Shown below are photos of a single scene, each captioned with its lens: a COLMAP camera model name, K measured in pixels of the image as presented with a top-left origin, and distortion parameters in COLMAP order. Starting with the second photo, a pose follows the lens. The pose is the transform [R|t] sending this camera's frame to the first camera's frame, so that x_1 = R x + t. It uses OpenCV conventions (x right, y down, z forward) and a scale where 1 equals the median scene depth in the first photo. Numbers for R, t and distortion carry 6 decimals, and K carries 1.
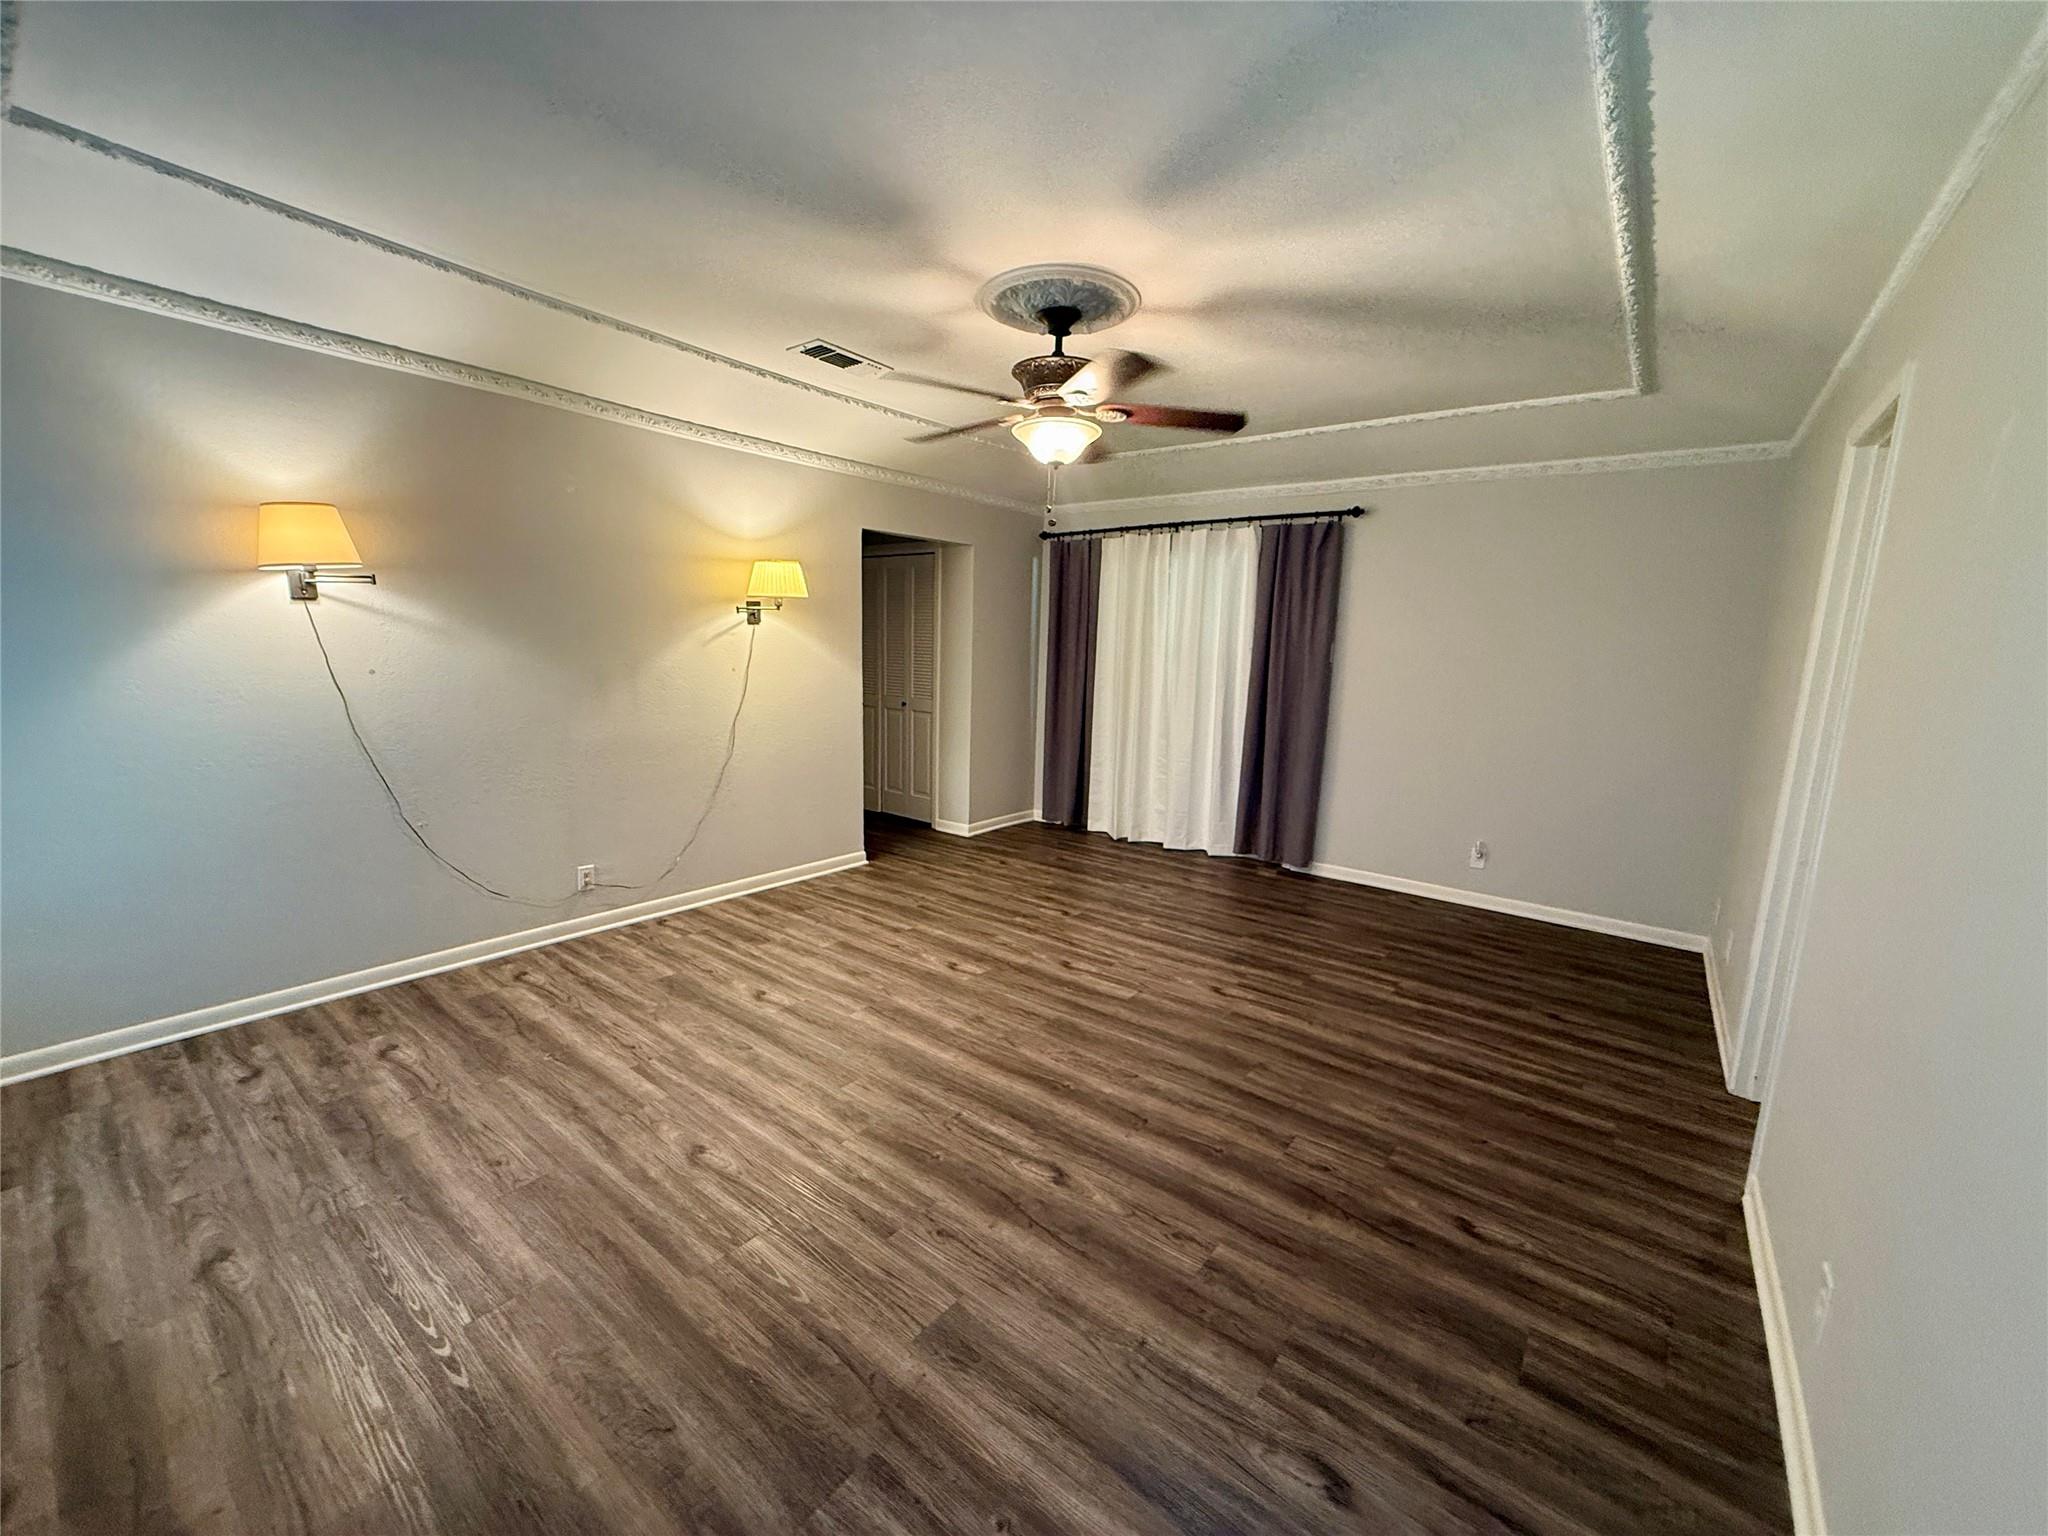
lens RADIAL K [[811.2, 0, 1029.0], [0, 811.2, 771.8], [0, 0, 1]] dist [0.001225, -0.000381]
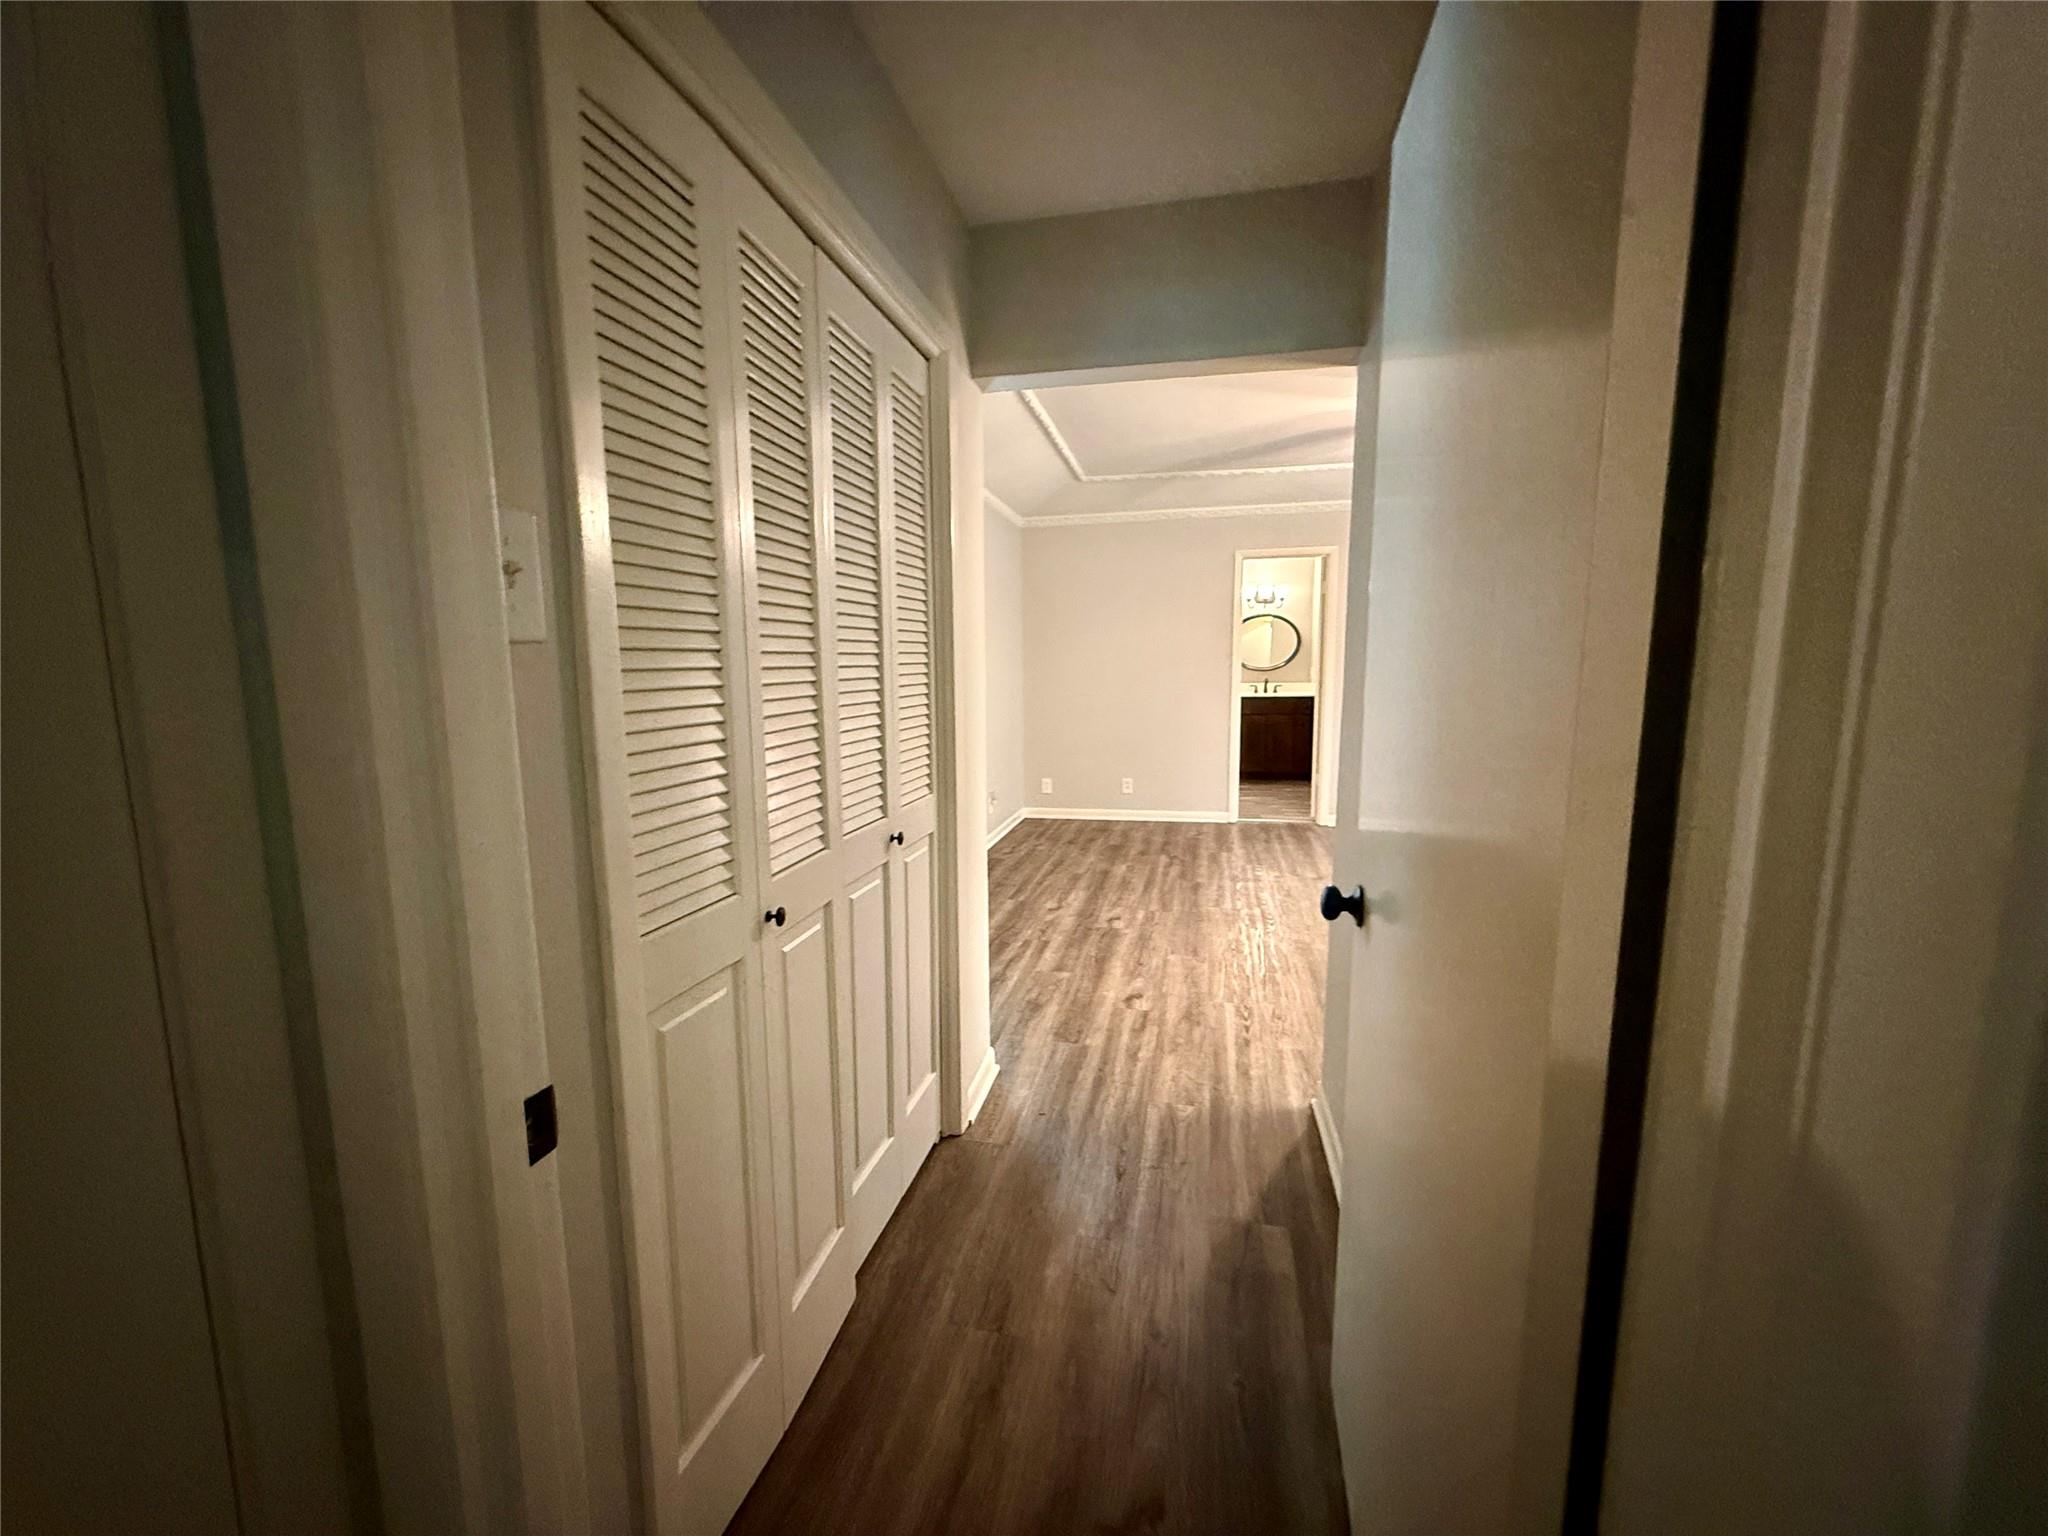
lens RADIAL K [[811.2, 0, 1030.9], [0, 811.2, 771.7], [0, 0, 1]] dist [0.001225, -0.000381]
pose [[-0.429158, -0.152833, 0.890205, -0.734444], [0.135847, 0.963448, 0.230898, -0.285962], [-0.892955, 0.220024, -0.392709, 1.829499]]
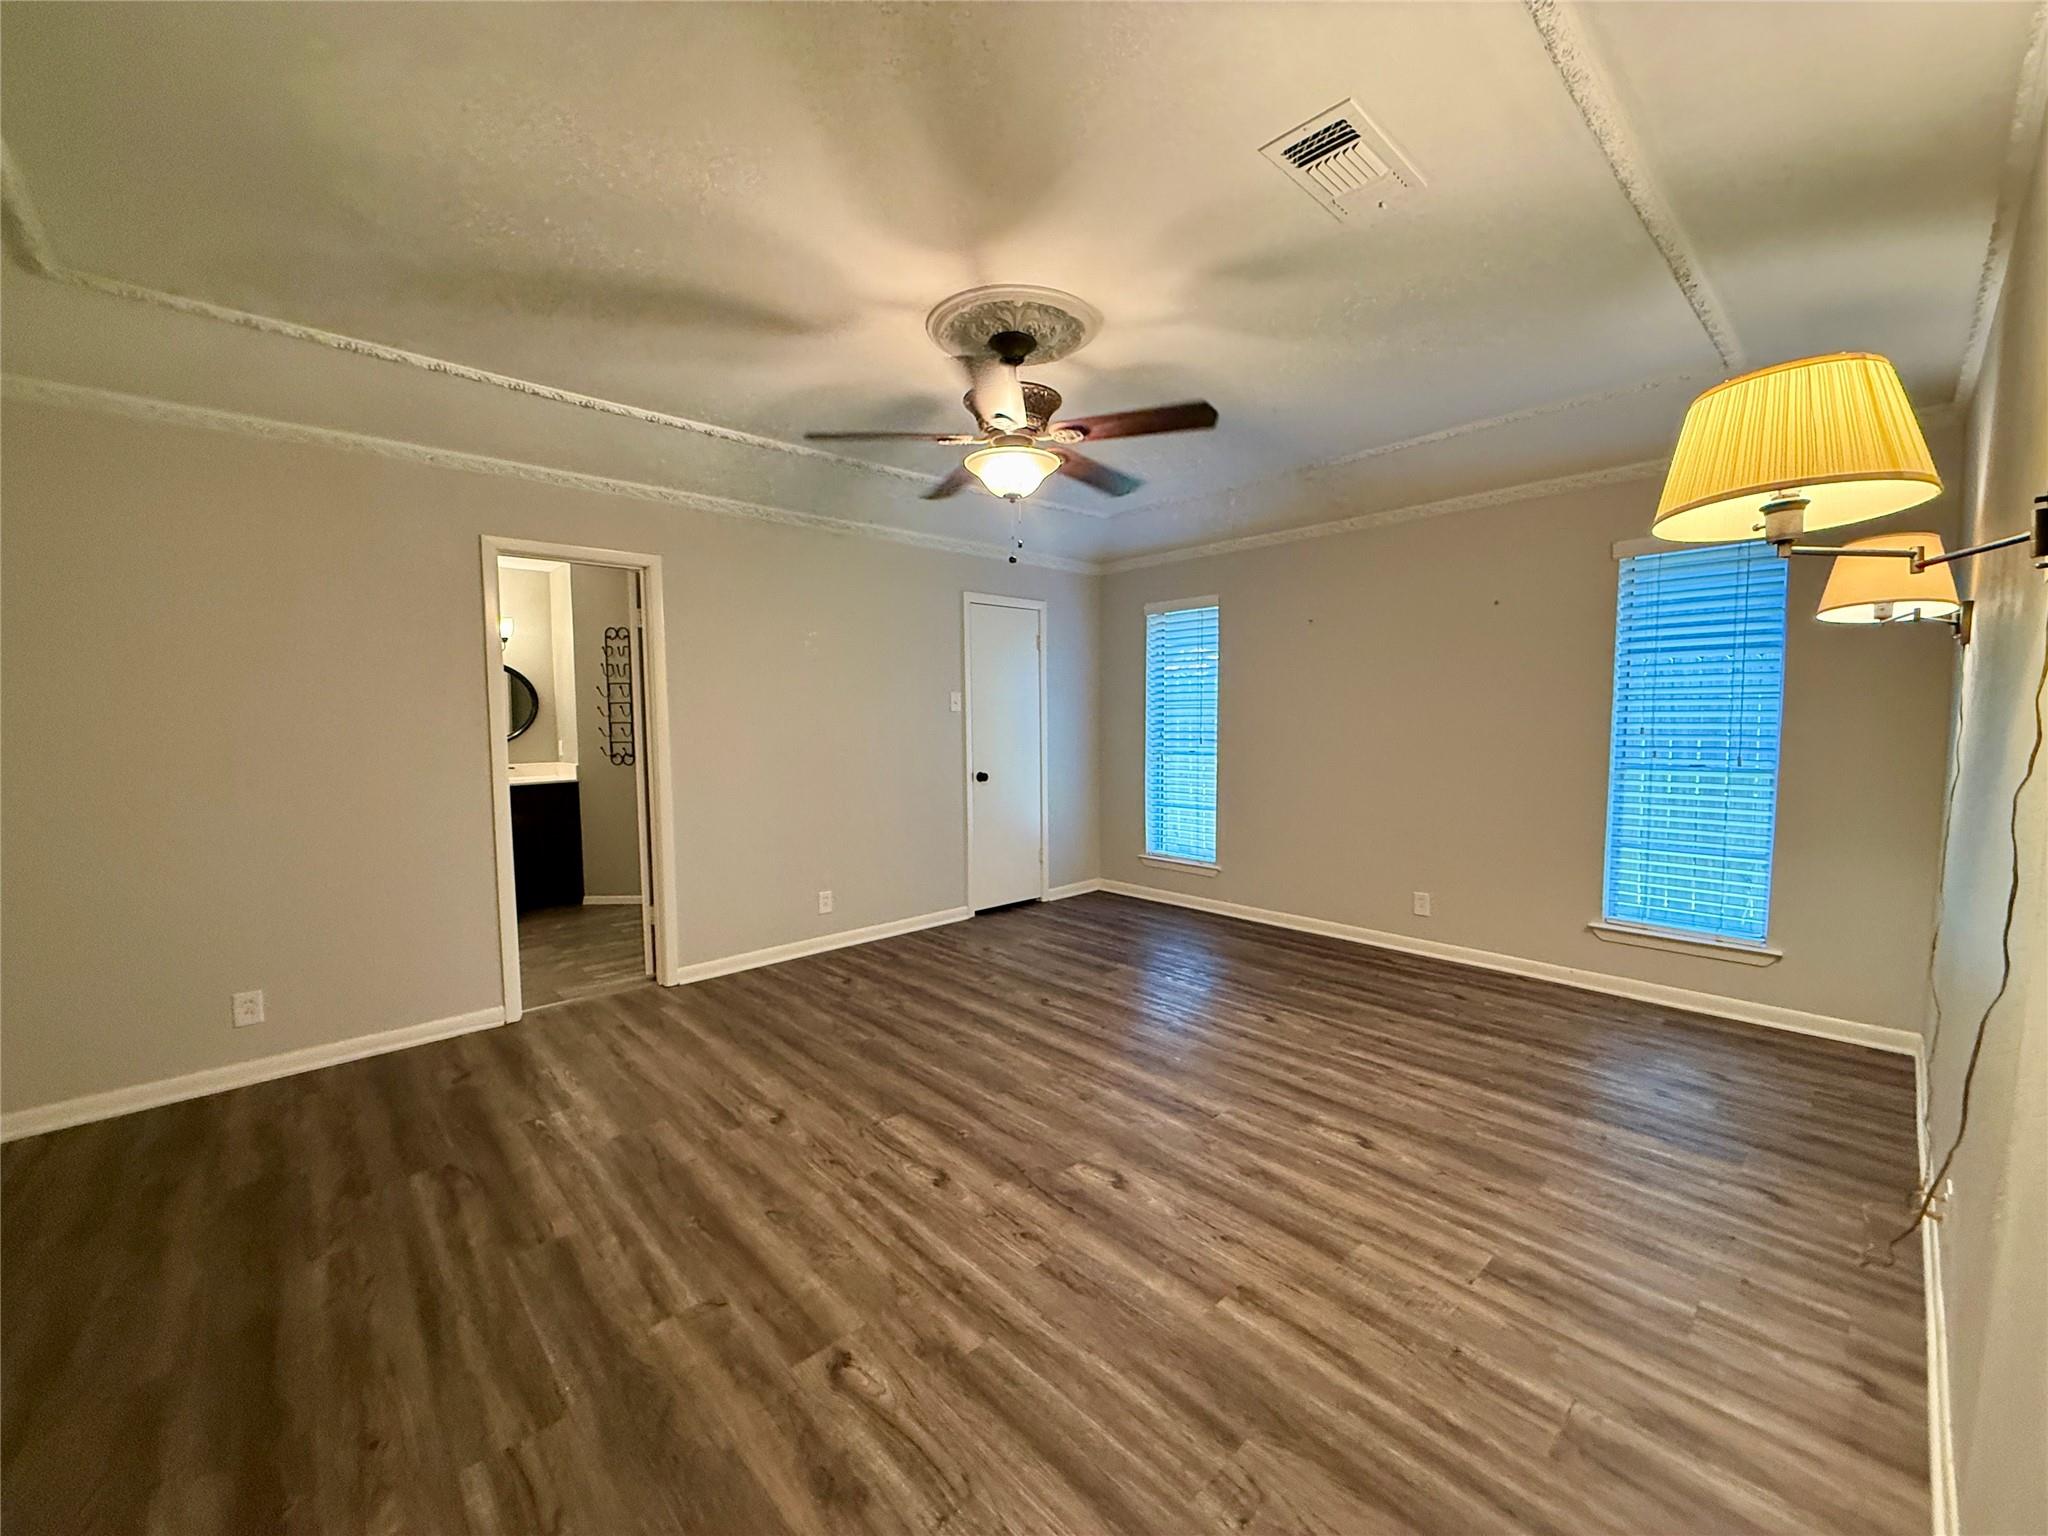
lens RADIAL K [[811.2, 0, 1021.7], [0, 811.2, 783.8], [0, 0, 1]] dist [0.001225, -0.000381]
pose [[-0.985128, -0.035265, 0.168167, -0.113264], [0.006195, 0.970786, 0.239868, -0.218398], [-0.171713, 0.237342, -0.956129, 1.525475]]
